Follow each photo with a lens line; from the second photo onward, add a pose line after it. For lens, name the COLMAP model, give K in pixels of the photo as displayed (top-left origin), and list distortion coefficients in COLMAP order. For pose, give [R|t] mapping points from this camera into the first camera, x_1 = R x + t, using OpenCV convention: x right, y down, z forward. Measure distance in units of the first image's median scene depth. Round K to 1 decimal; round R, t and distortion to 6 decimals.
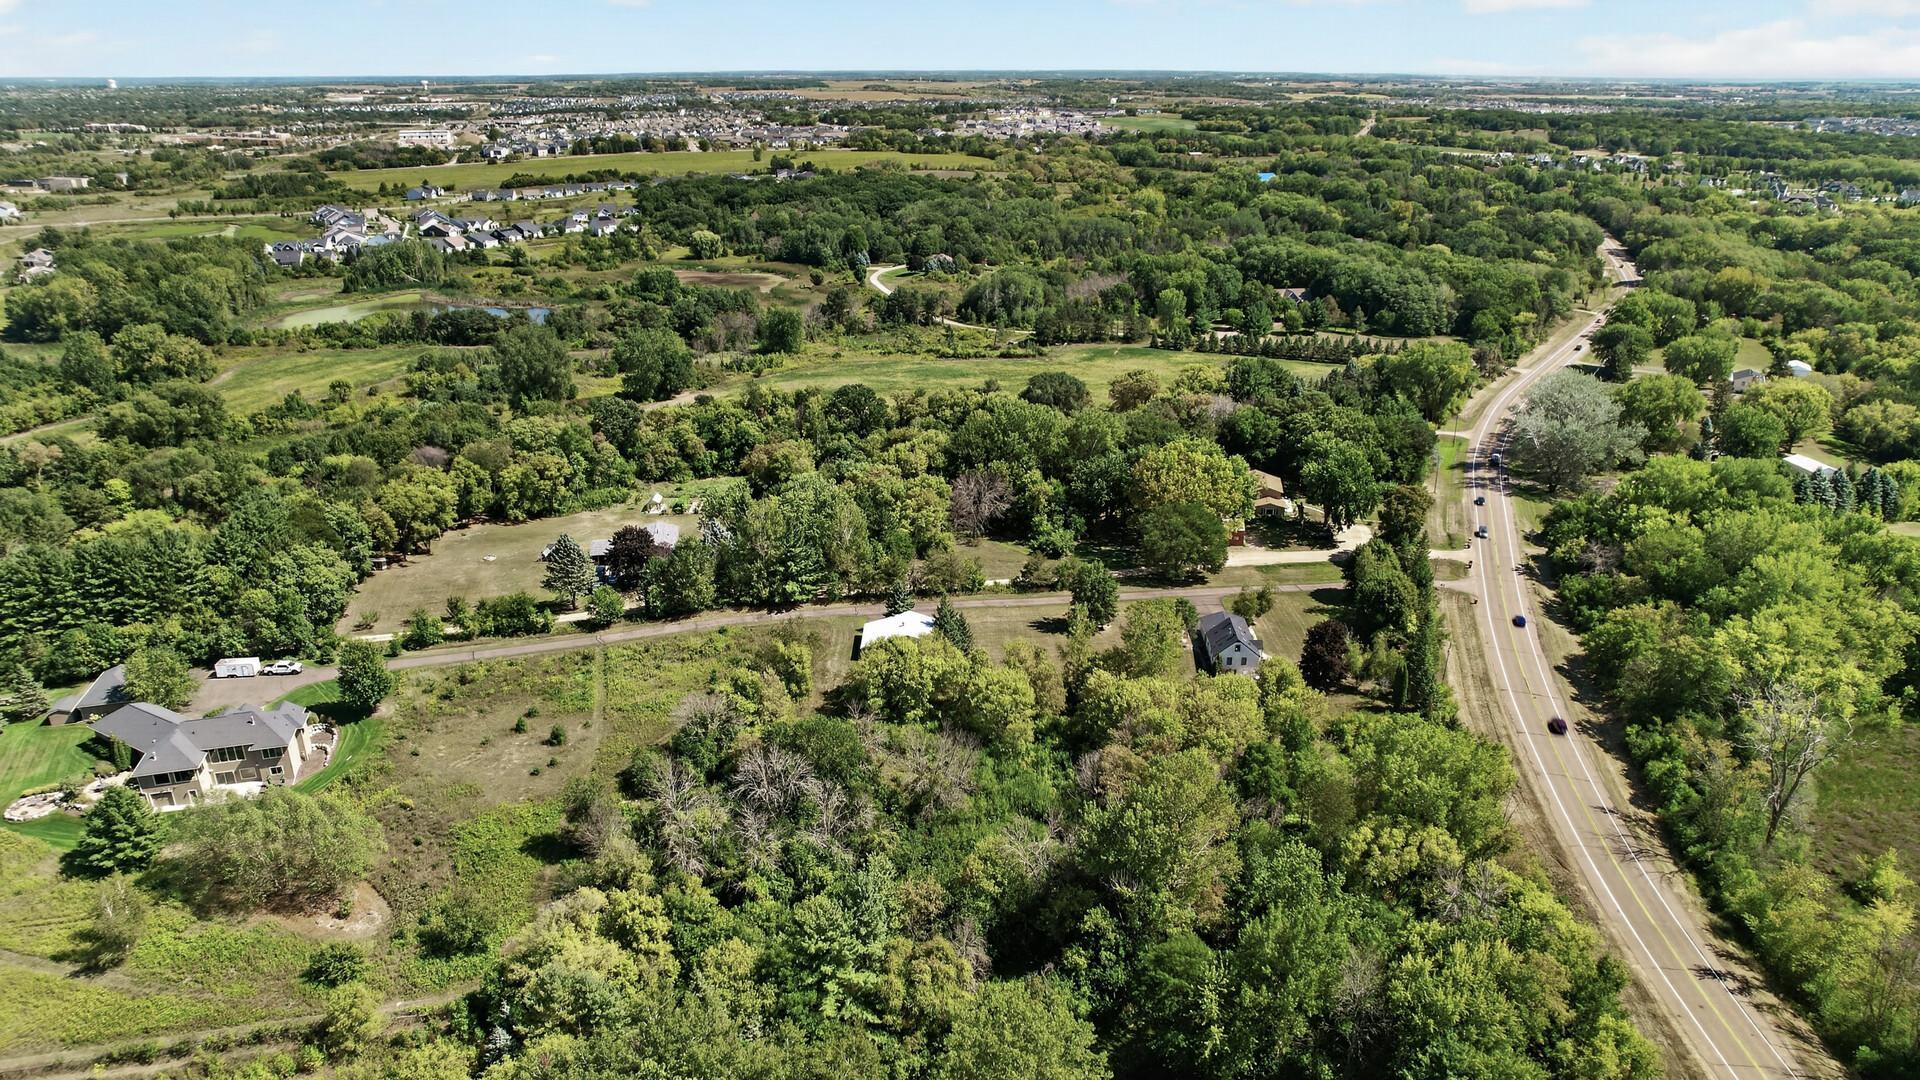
lens RADIAL K [[1237.9, 0, 972.9], [0, 1237.9, 538.7], [0, 0, 1]] dist [-0.077734, 0.073175]
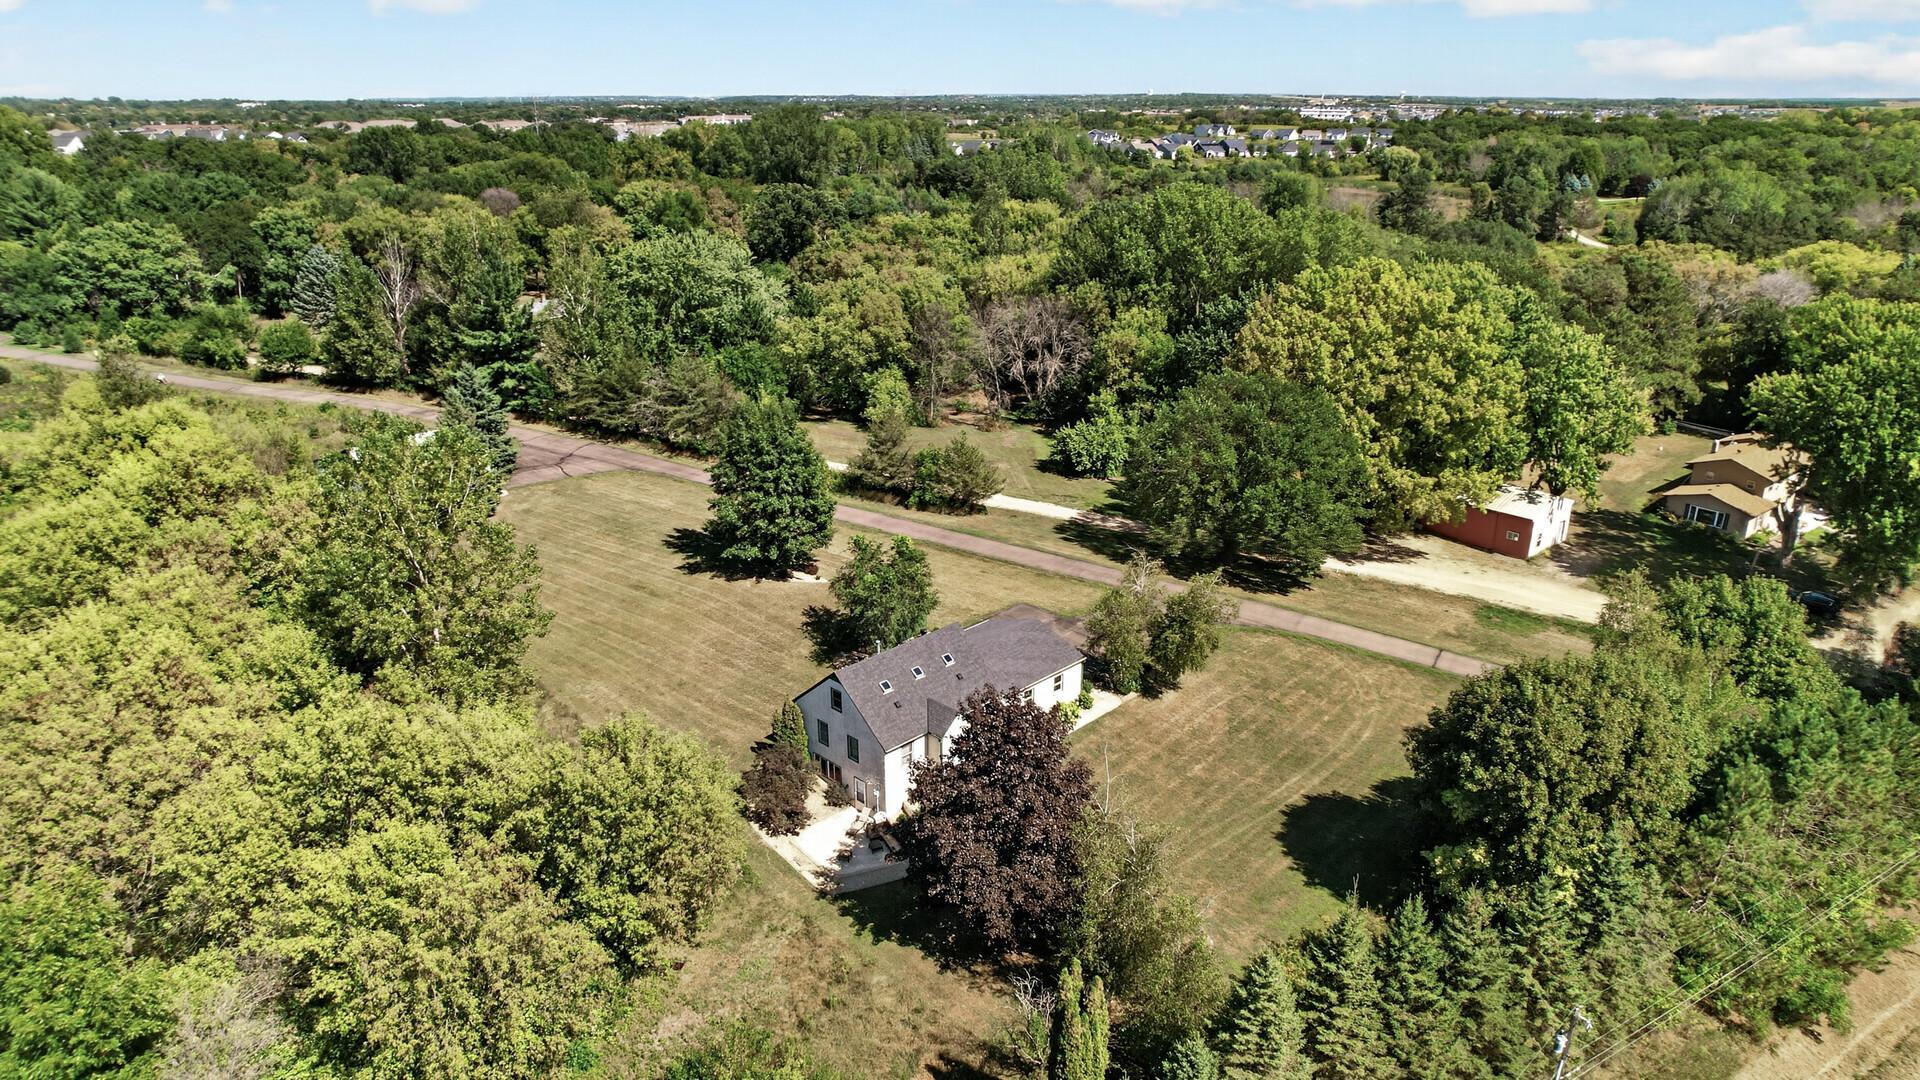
lens RADIAL K [[1237.9, 0, 972.9], [0, 1237.9, 538.7], [0, 0, 1]] dist [-0.077734, 0.073175]
pose [[0.738161, 0.231001, -0.633843, 0.324101], [-0.244377, 0.967298, 0.067931, 0.015336], [0.628807, 0.104753, 0.770473, 0.590191]]
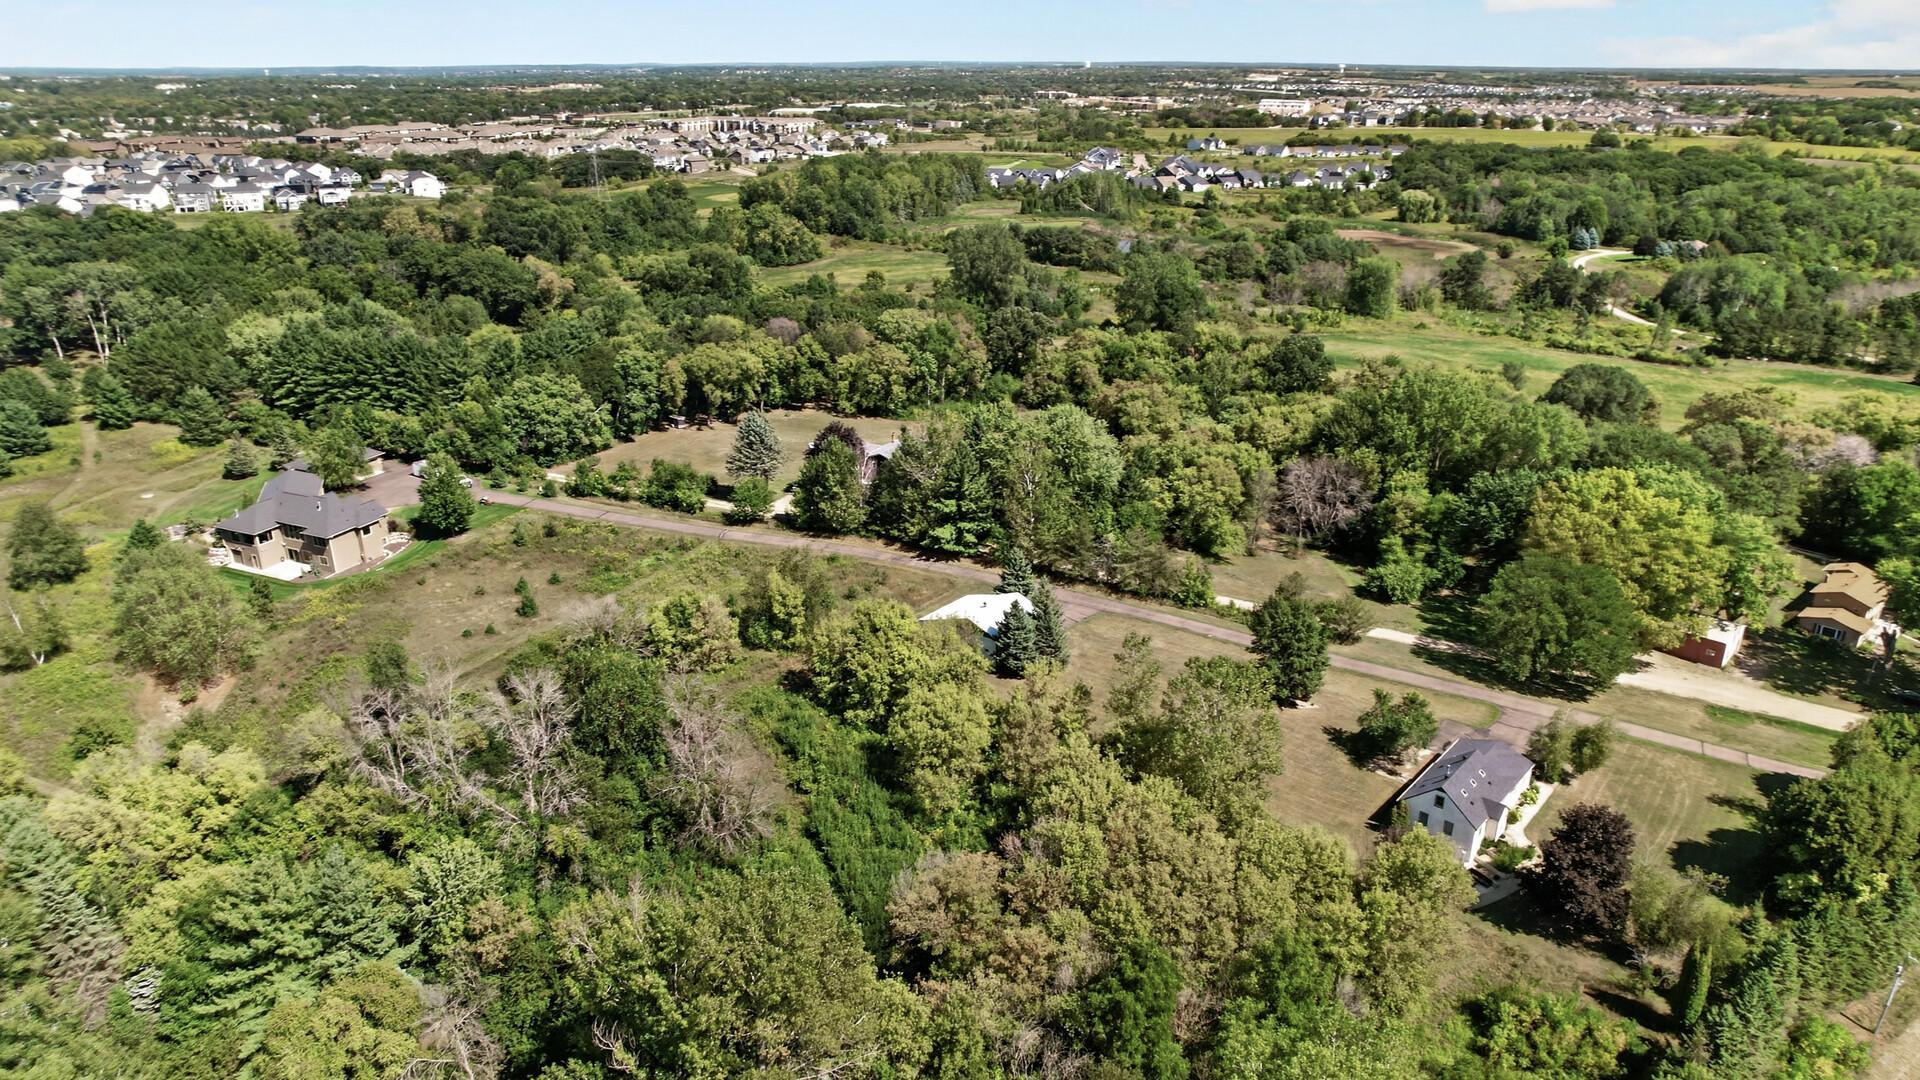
lens RADIAL K [[1280.0, 0, 970.1], [0, 1280.0, 499.7], [0, 0, 1]] dist [-0.081009, 0.084683]
pose [[0.775116, 0.211186, -0.595480, 0.275458], [-0.230633, 0.972022, 0.044519, -0.015826], [0.588221, 0.102830, 0.802136, 0.301267]]
